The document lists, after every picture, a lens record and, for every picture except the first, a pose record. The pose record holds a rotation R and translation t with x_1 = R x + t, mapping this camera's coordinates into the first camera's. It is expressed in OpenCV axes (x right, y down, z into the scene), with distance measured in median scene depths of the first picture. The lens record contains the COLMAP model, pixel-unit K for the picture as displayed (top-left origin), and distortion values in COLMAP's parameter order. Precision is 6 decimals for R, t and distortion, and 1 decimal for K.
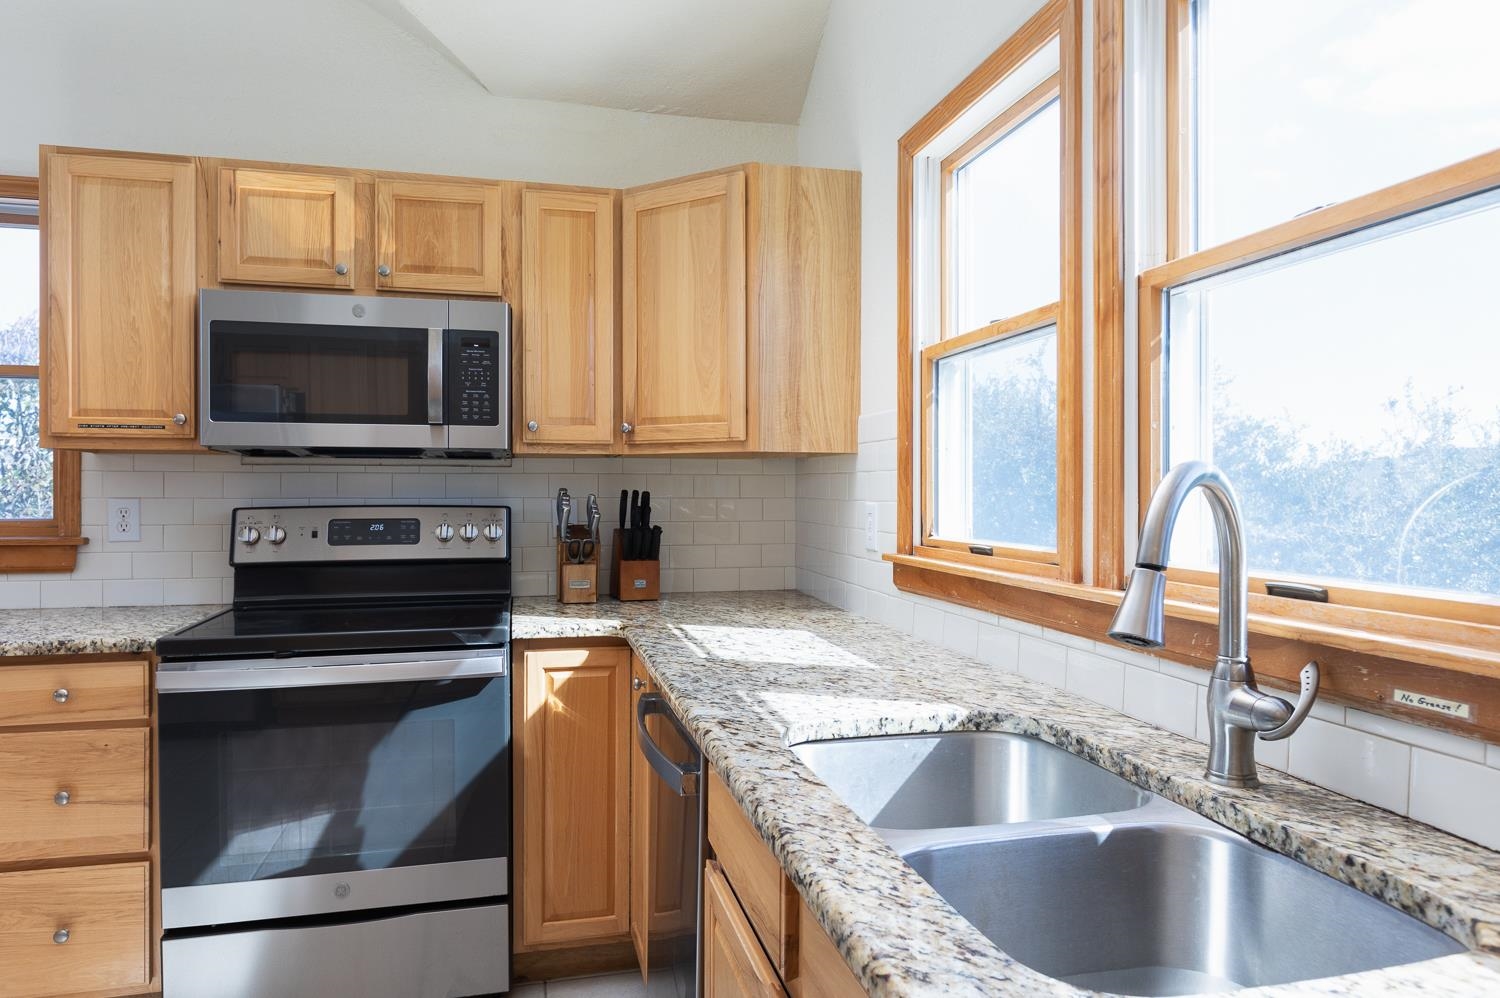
lens RADIAL K [[933.0, 0, 743.5], [0, 933.0, 495.1], [0, 0, 1]] dist [0.004262, 0.000047]
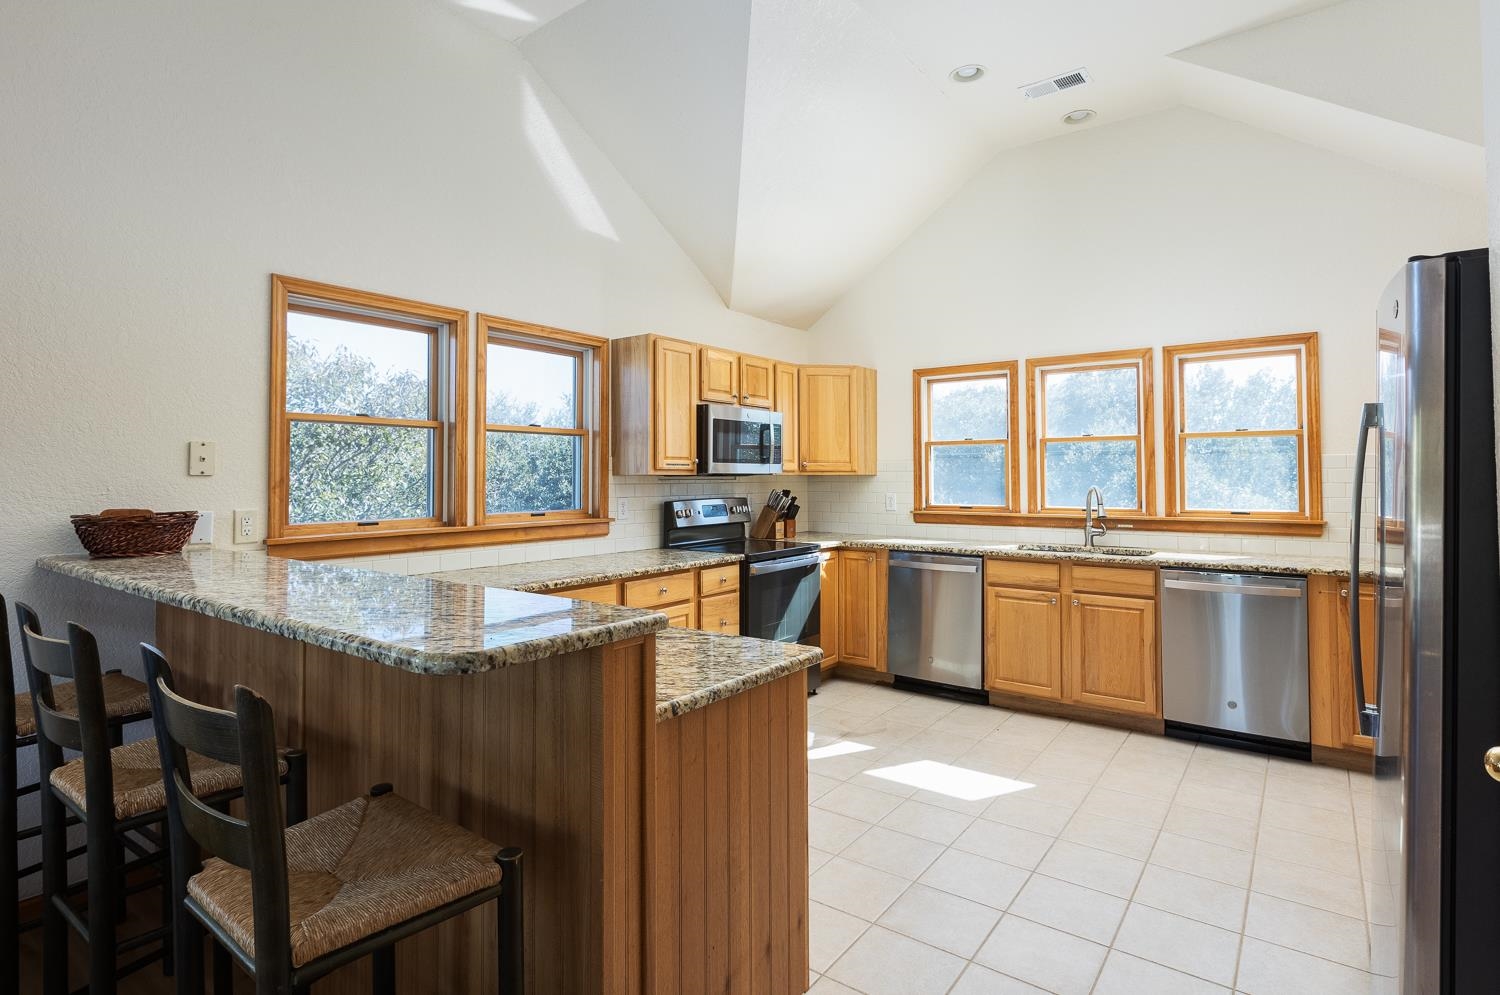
lens RADIAL K [[758.1, 0, 754.2], [0, 758.1, 460.8], [0, 0, 1]] dist [0.001103, 0.000353]
pose [[0.765423, 0.009701, 0.643454, -1.664837], [0.007950, 0.999668, -0.024529, -0.036833], [-0.643478, 0.023890, 0.765091, -0.472478]]
